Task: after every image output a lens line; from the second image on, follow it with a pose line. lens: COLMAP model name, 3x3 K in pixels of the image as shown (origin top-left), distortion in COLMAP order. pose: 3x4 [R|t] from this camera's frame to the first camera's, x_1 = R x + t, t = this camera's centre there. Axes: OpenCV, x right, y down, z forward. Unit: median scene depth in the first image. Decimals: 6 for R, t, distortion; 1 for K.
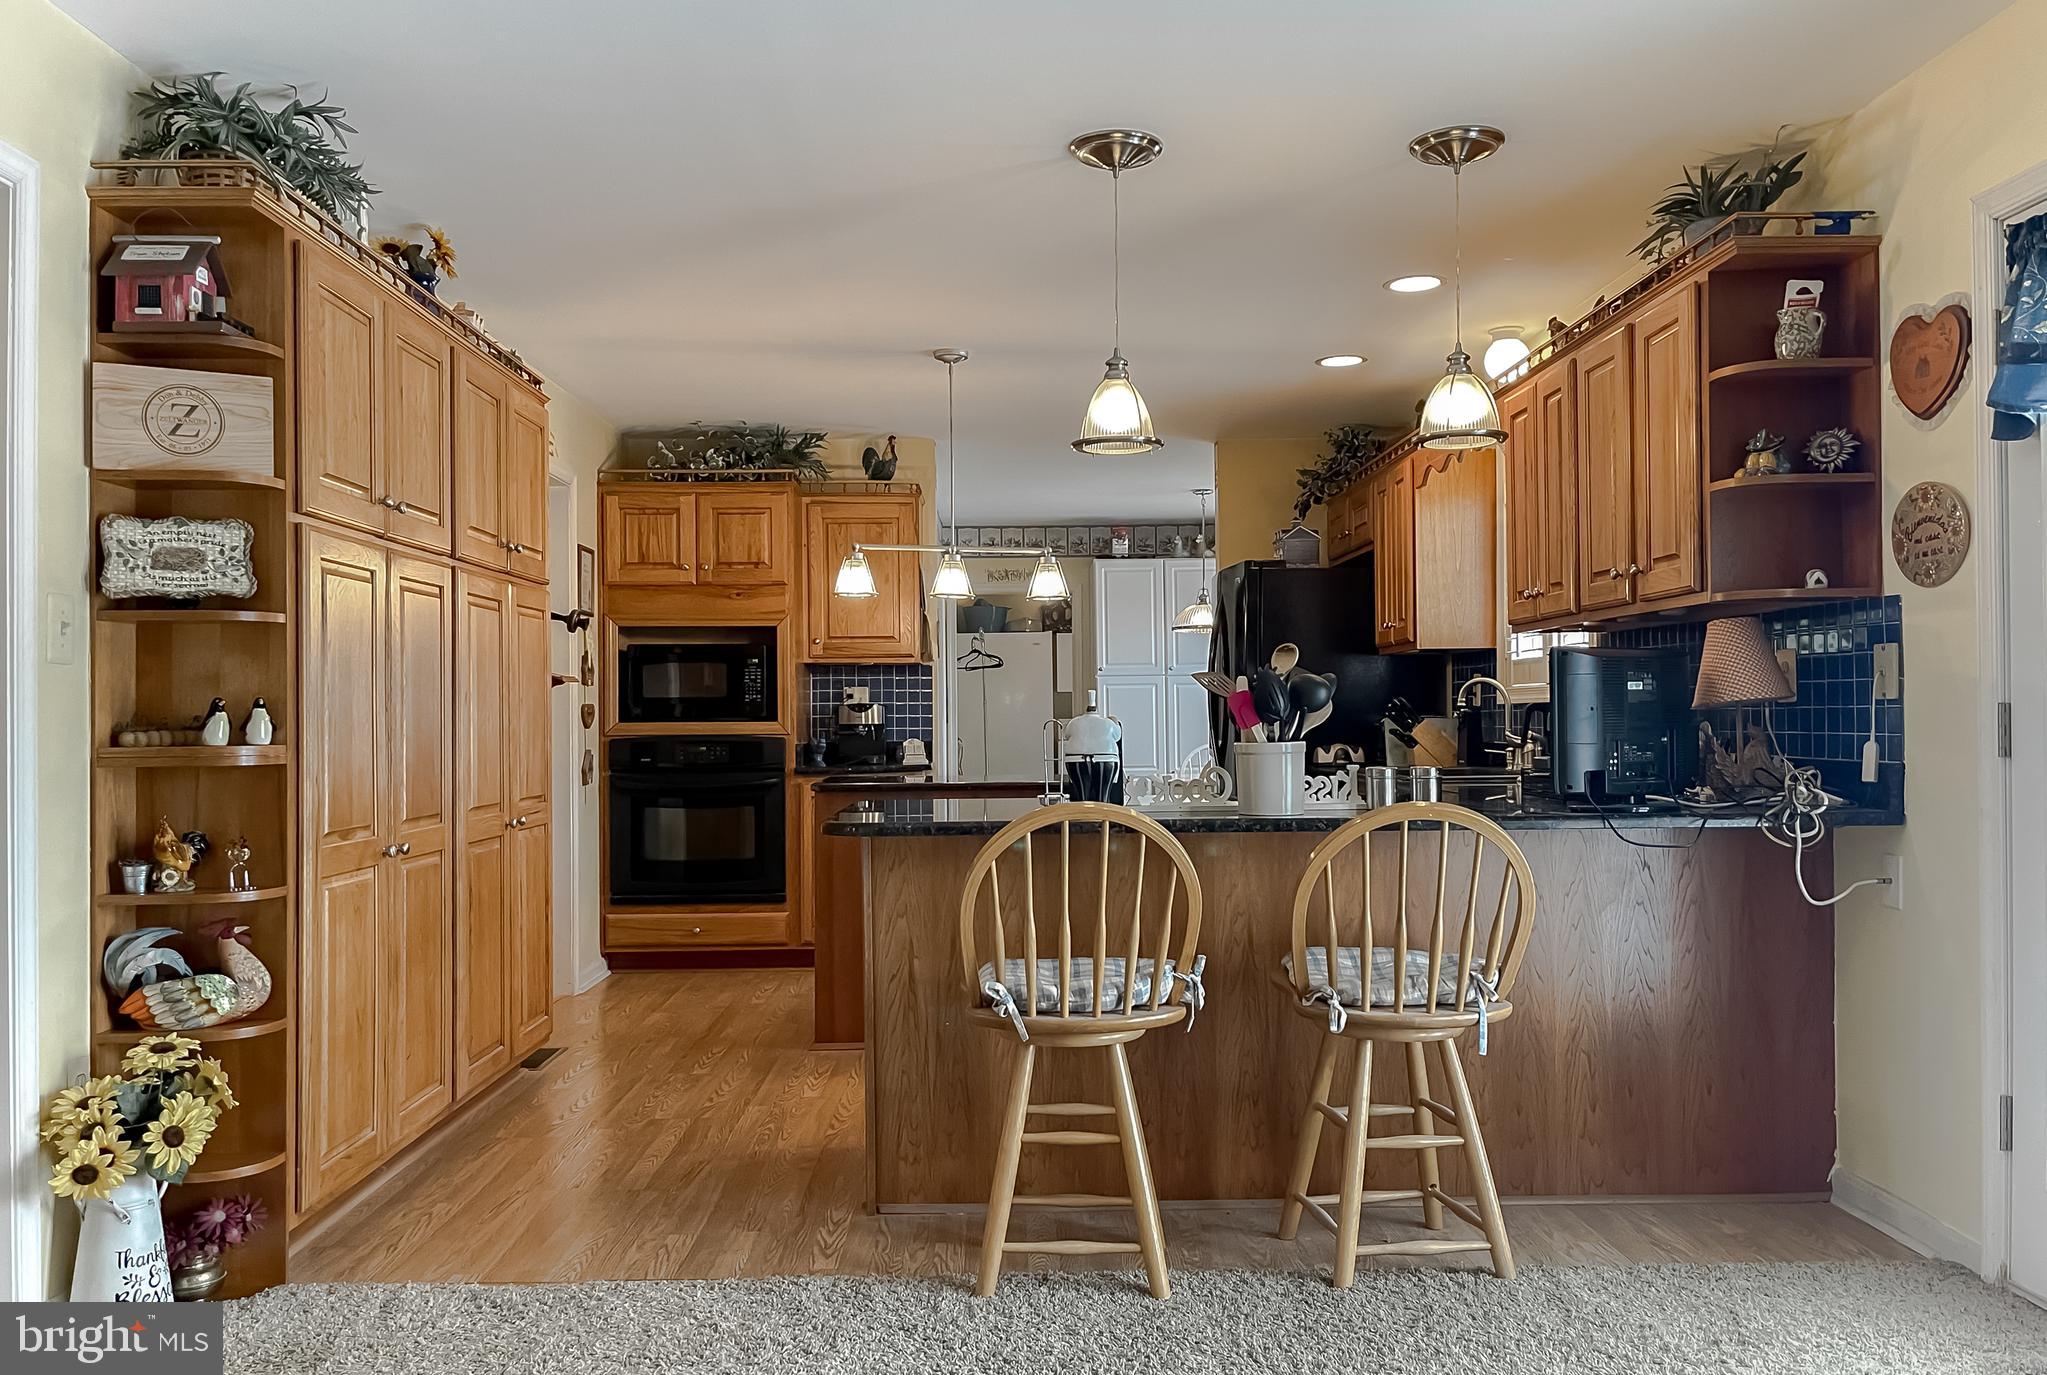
lens RADIAL K [[1565.5, 0, 1032.8], [0, 1565.5, 704.4], [0, 0, 1]] dist [0.038524, -0.022395]
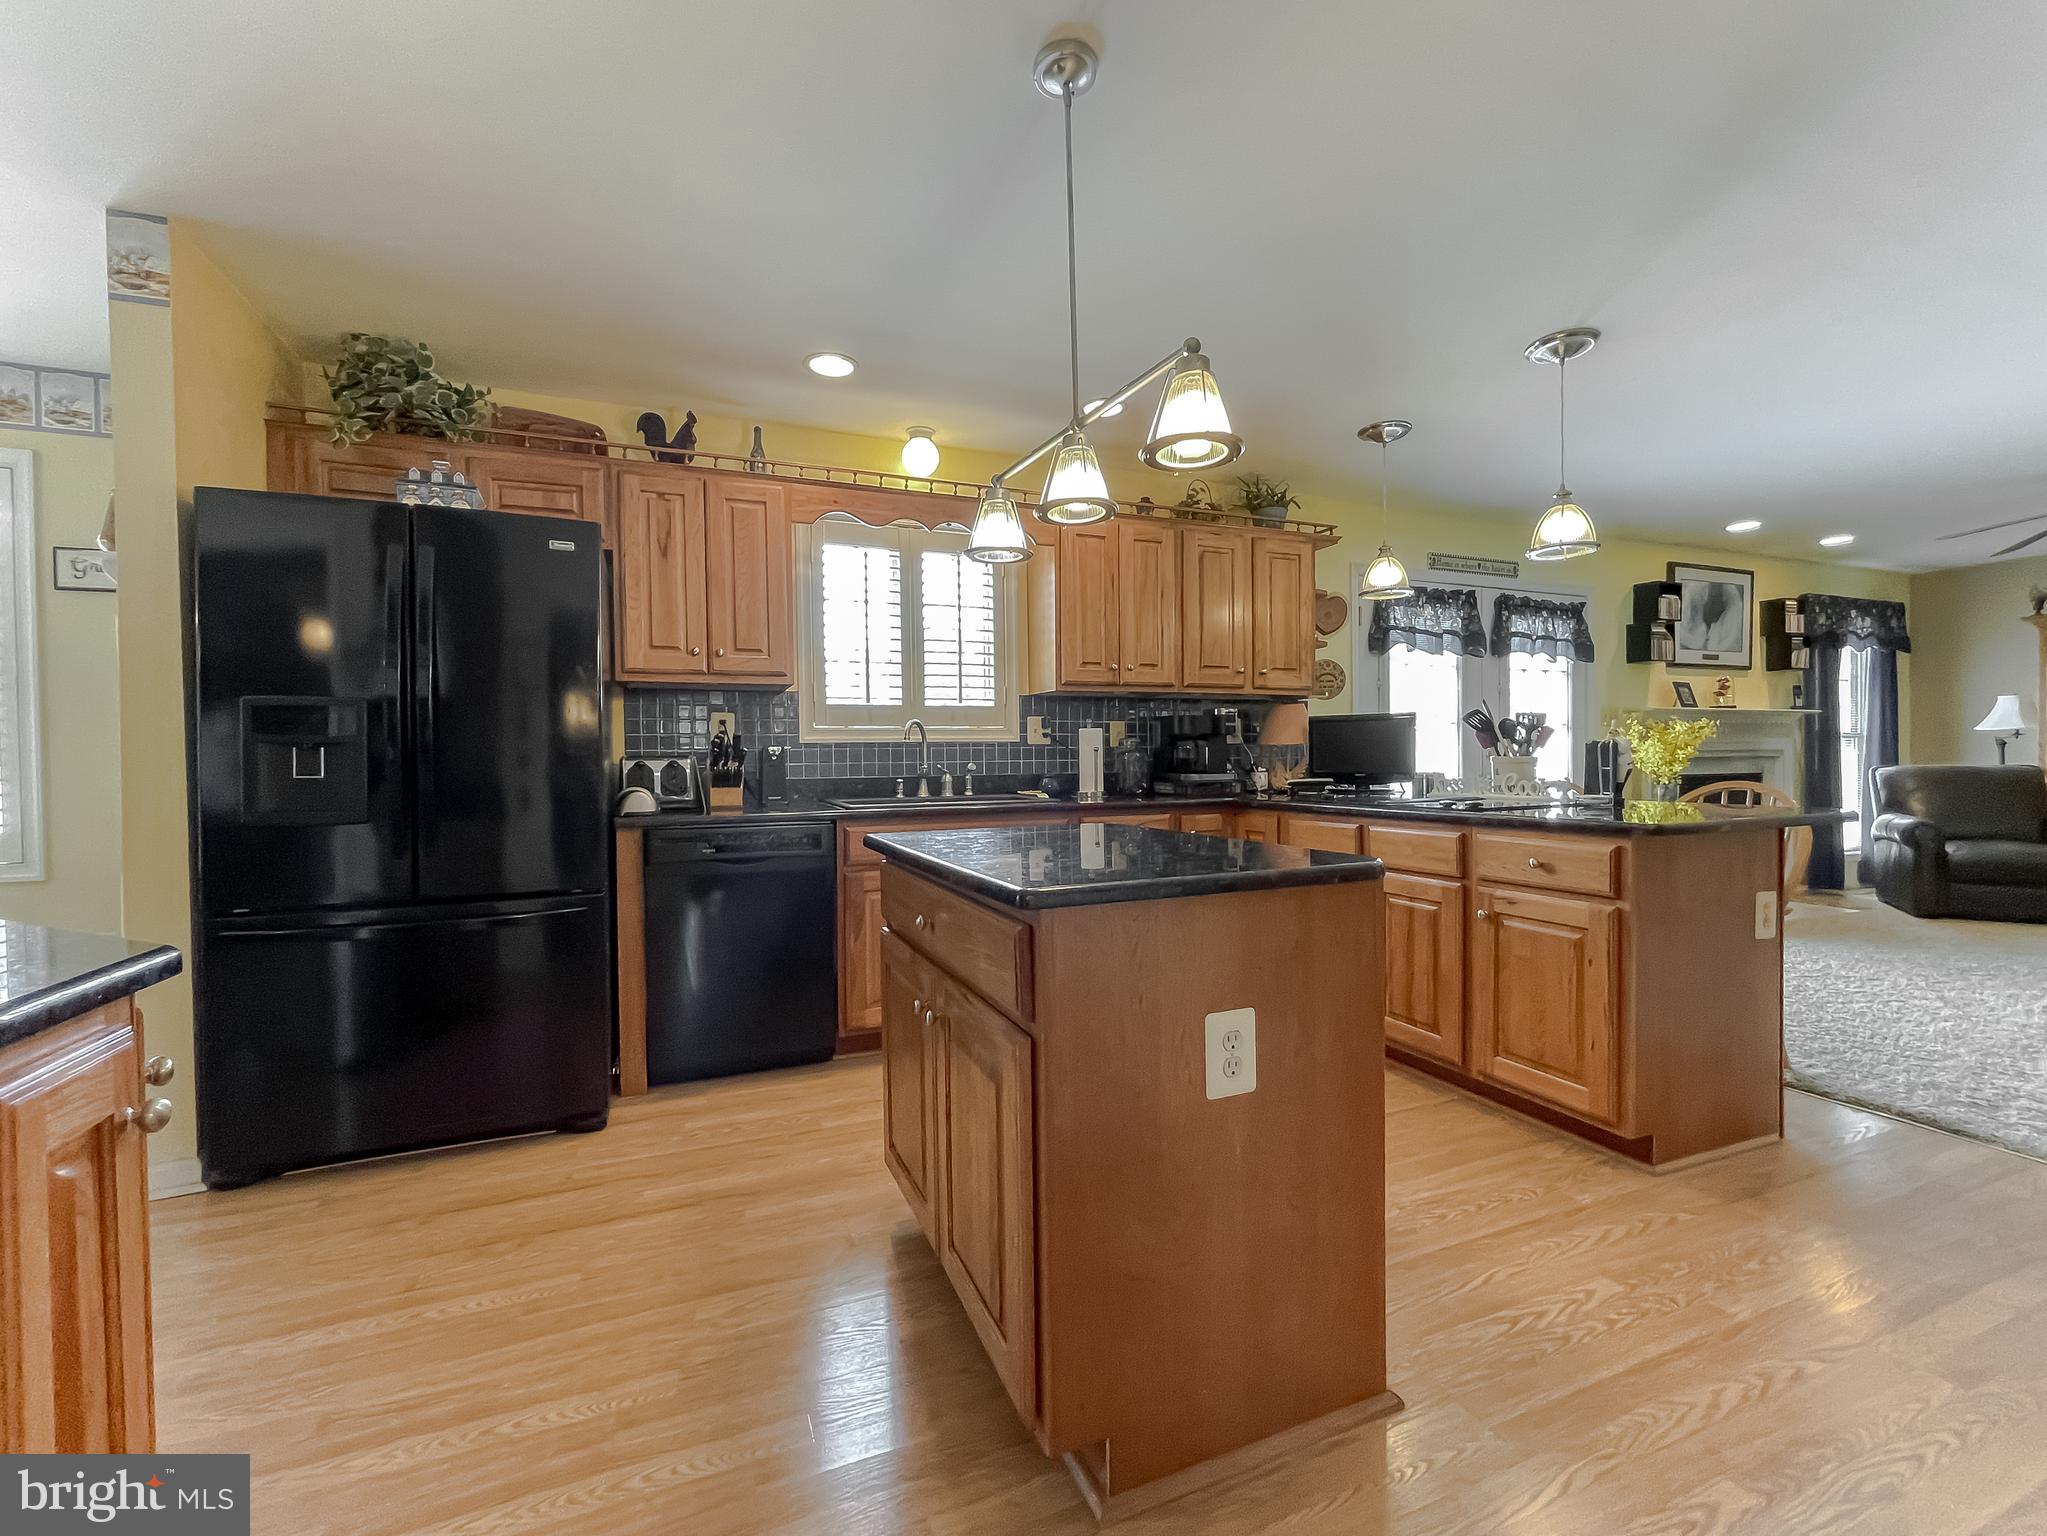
lens RADIAL K [[846.4, 0, 1025.8], [0, 846.4, 774.3], [0, 0, 1]] dist [-0.003385, 0.002289]
pose [[-0.354224, -0.004151, 0.935151, -0.455146], [0.007916, 0.999941, 0.007437, 0.027489], [-0.935127, 0.010037, -0.354171, 1.578969]]
